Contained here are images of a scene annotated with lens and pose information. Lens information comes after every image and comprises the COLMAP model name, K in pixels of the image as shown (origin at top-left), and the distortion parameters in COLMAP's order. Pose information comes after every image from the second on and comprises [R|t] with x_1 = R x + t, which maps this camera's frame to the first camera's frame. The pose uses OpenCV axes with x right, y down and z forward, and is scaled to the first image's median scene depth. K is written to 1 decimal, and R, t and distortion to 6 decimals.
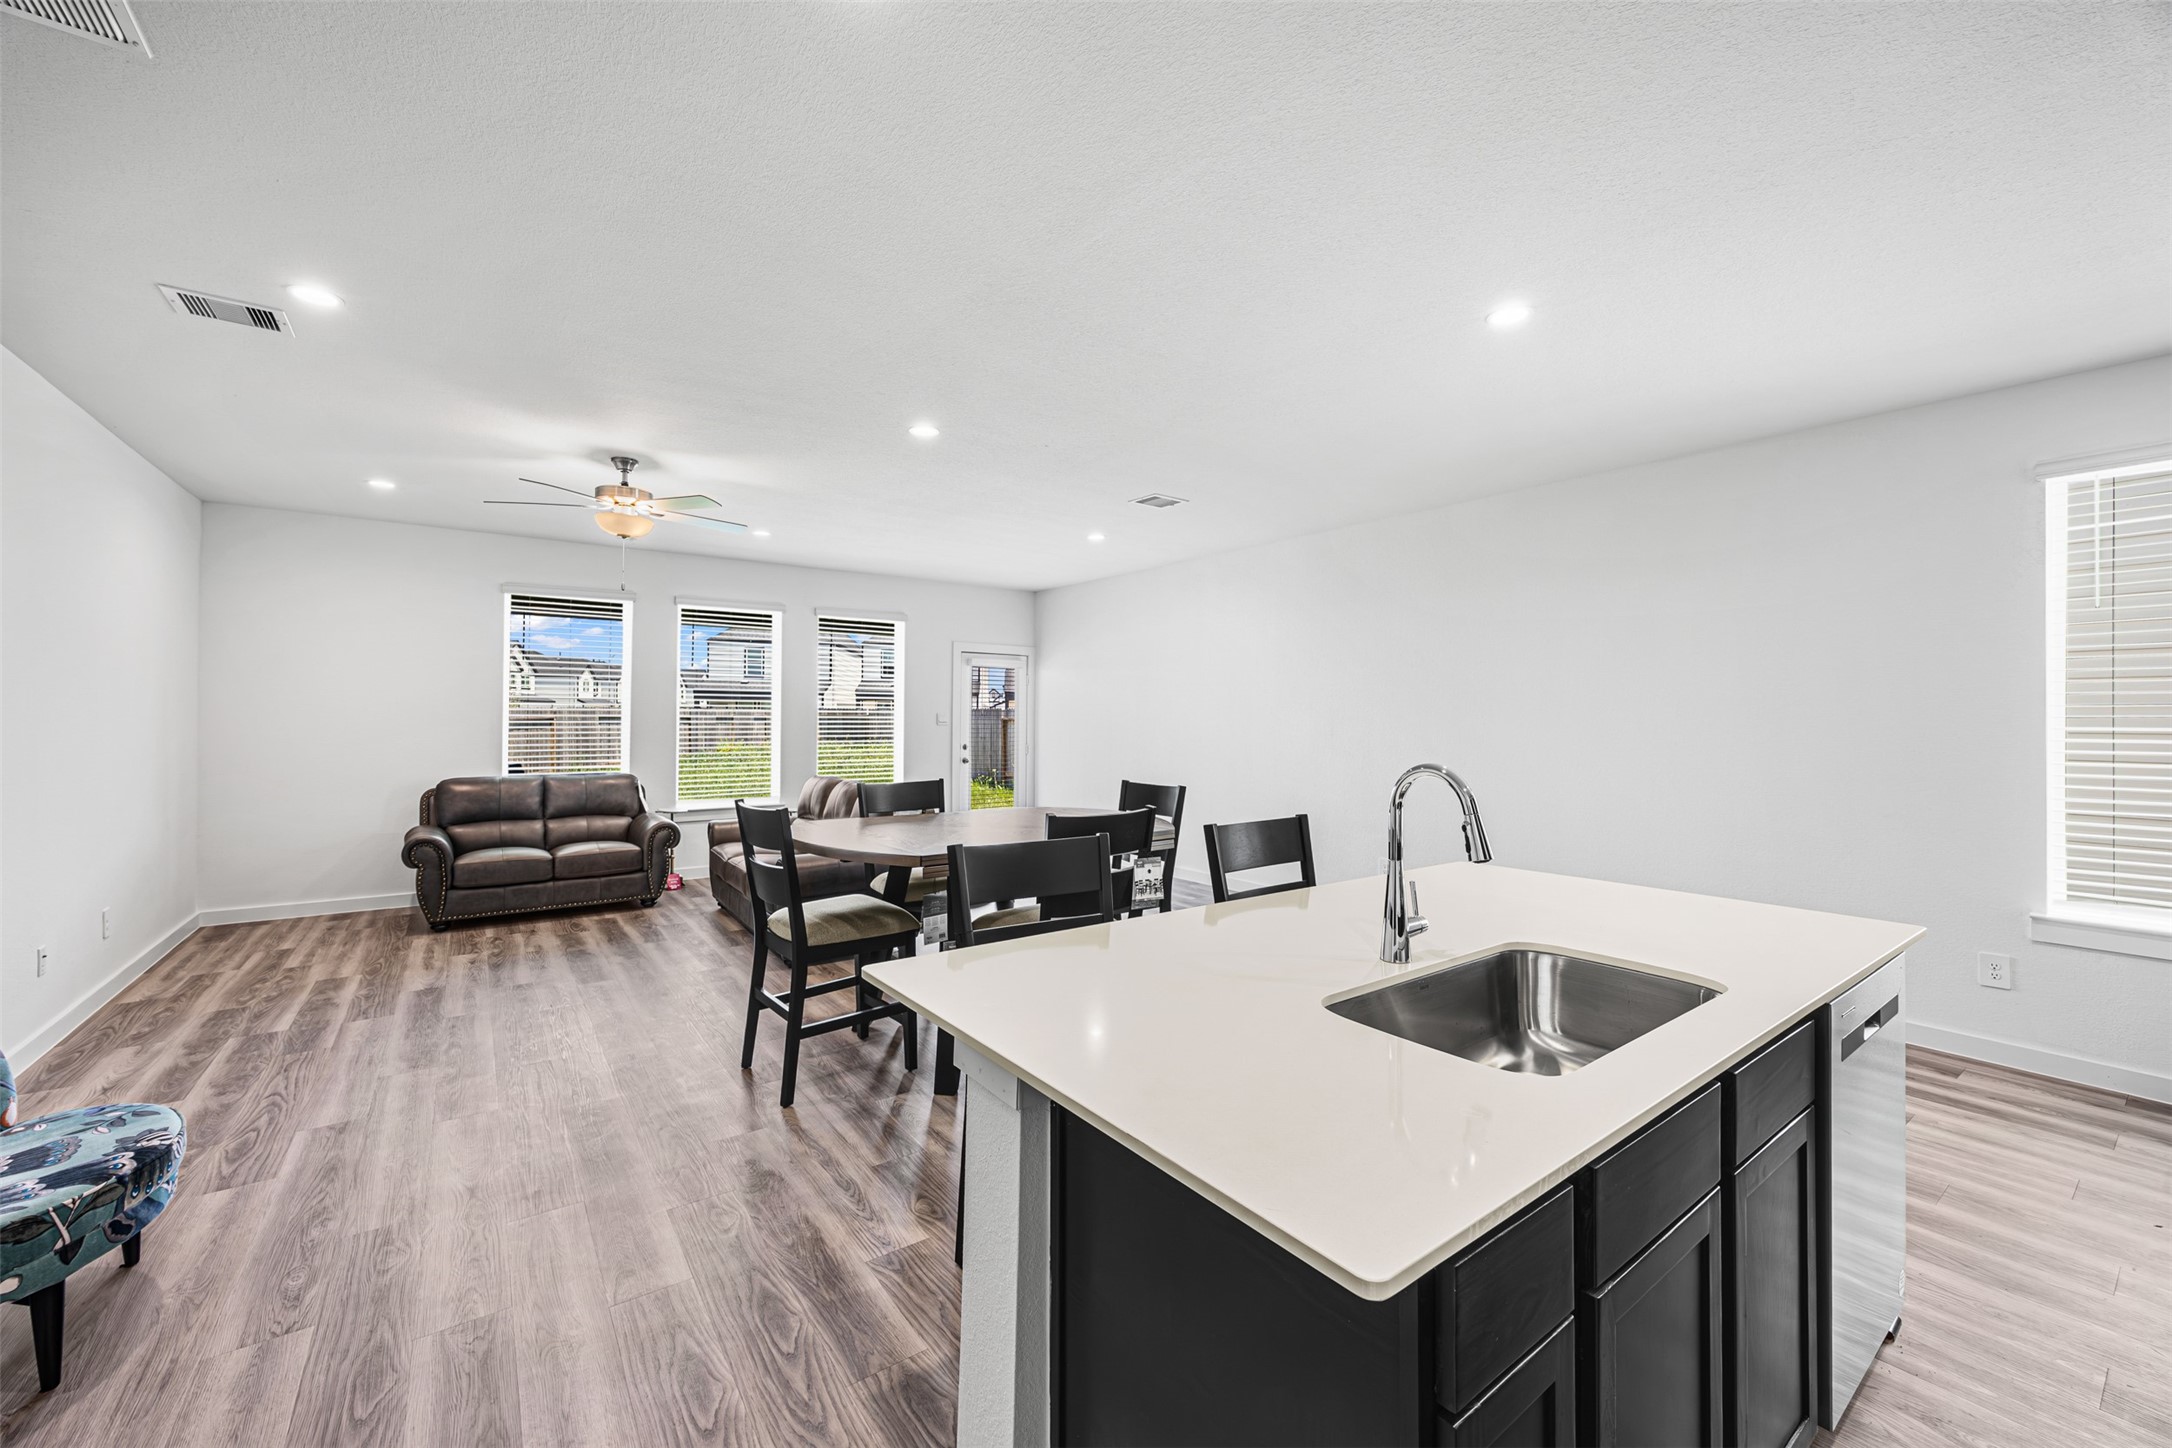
lens RADIAL K [[836.6, 0, 1072.3], [0, 836.6, 712.9], [0, 0, 1]] dist [-0.002067, -0.000130]
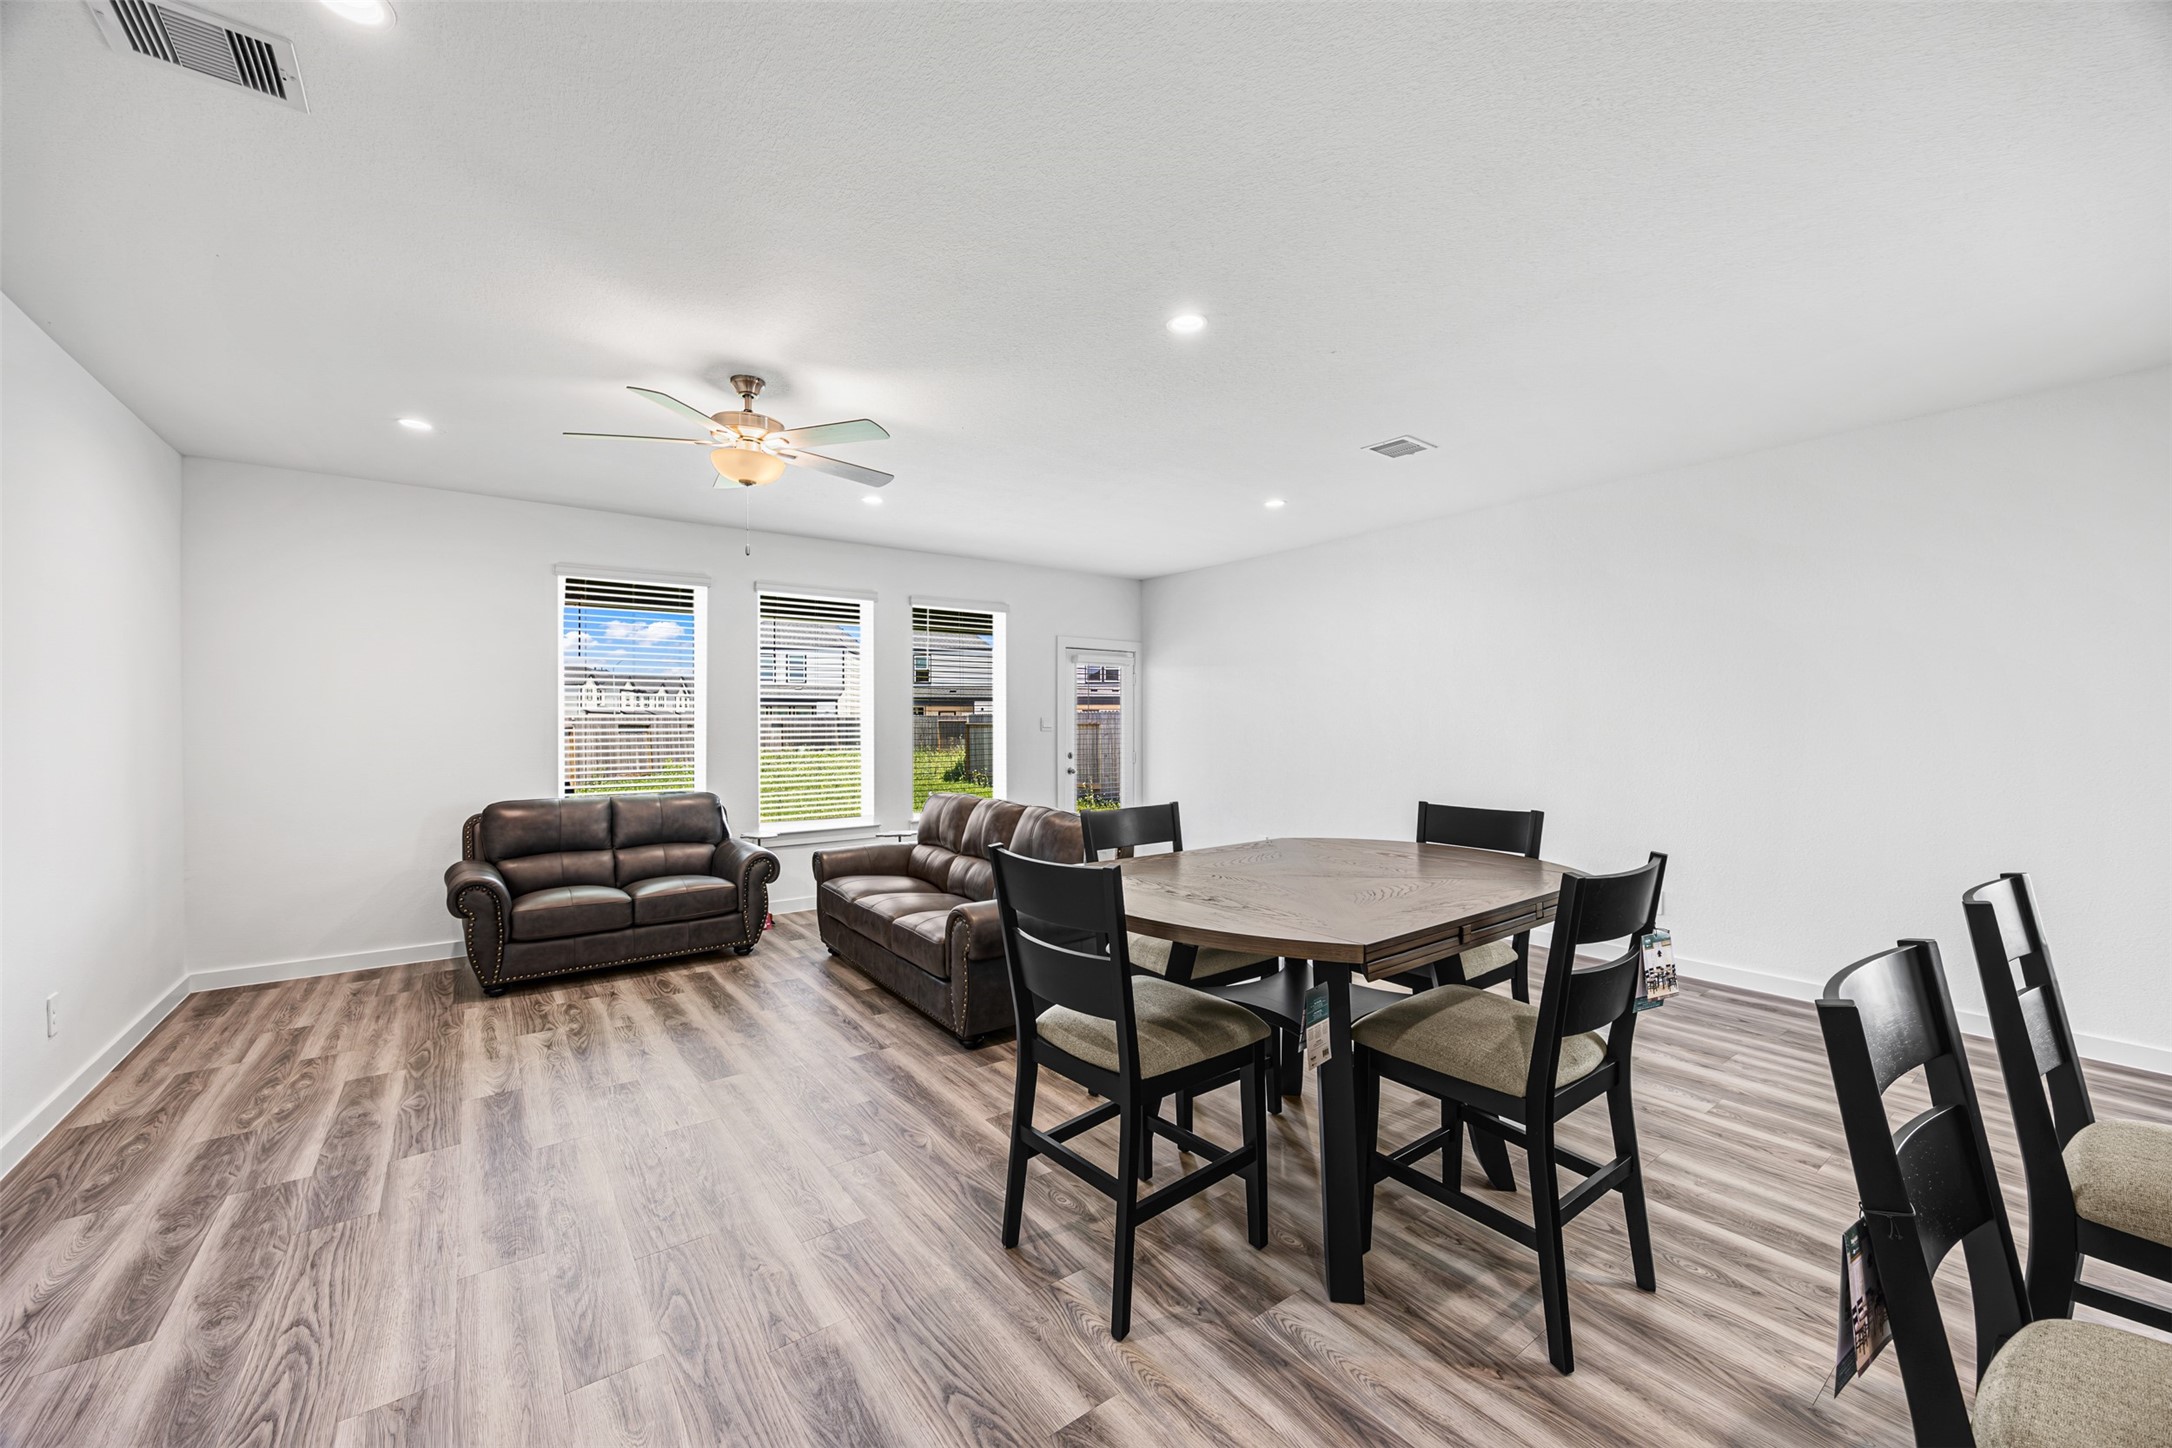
lens RADIAL K [[836.6, 0, 1092.2], [0, 836.6, 727.5], [0, 0, 1]] dist [-0.002067, -0.000130]
pose [[0.999891, -0.008795, 0.011841, -0.224578], [0.008658, 0.999896, 0.011575, 0.002126], [-0.011942, -0.011471, 0.999863, 0.229735]]
